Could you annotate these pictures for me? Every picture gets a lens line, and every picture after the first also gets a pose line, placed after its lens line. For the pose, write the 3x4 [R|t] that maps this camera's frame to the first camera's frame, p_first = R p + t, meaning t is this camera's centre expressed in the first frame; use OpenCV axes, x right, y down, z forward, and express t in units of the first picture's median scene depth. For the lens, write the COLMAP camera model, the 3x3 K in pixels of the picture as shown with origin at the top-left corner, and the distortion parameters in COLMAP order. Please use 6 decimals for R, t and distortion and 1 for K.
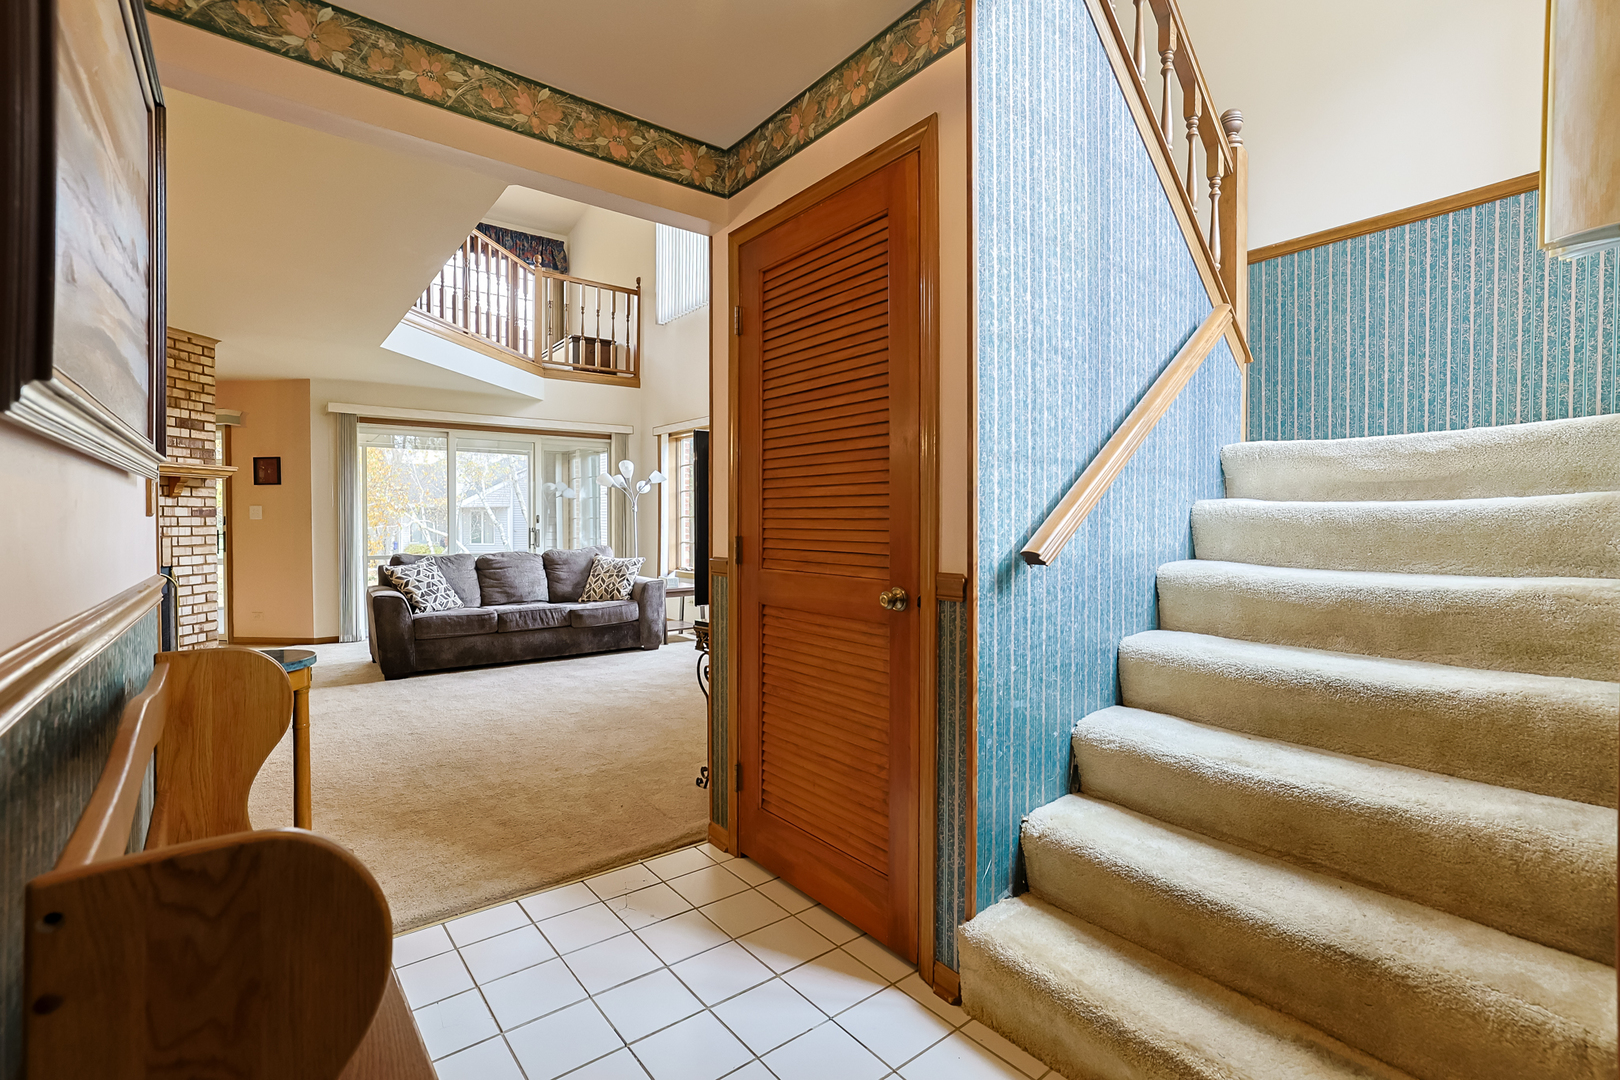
lens RADIAL K [[731.0, 0, 808.1], [0, 731.0, 526.1], [0, 0, 1]] dist [0.005612, 0.002054]
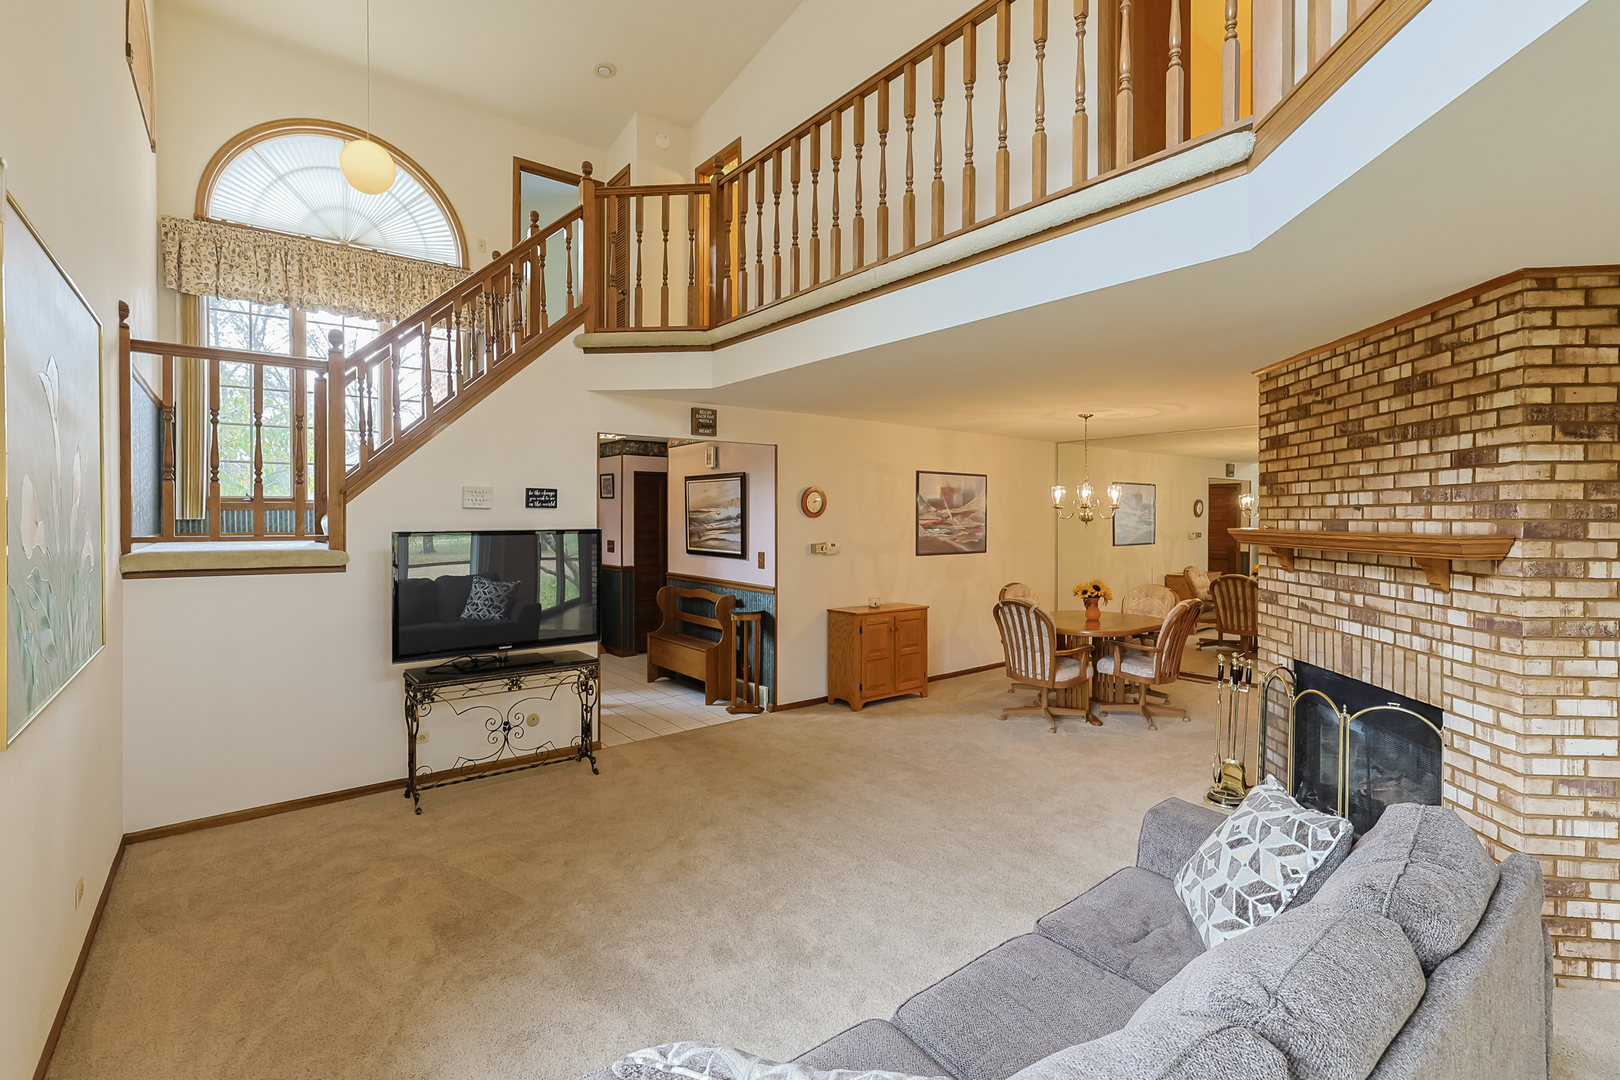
lens RADIAL K [[731.0, 0, 801.6], [0, 731.0, 532.7], [0, 0, 1]] dist [0.005612, 0.002054]
pose [[-0.999932, 0.006527, -0.009689, -0.345241], [0.006288, 0.999681, 0.024448, -0.100904], [0.009846, 0.024386, -0.999654, 1.542595]]
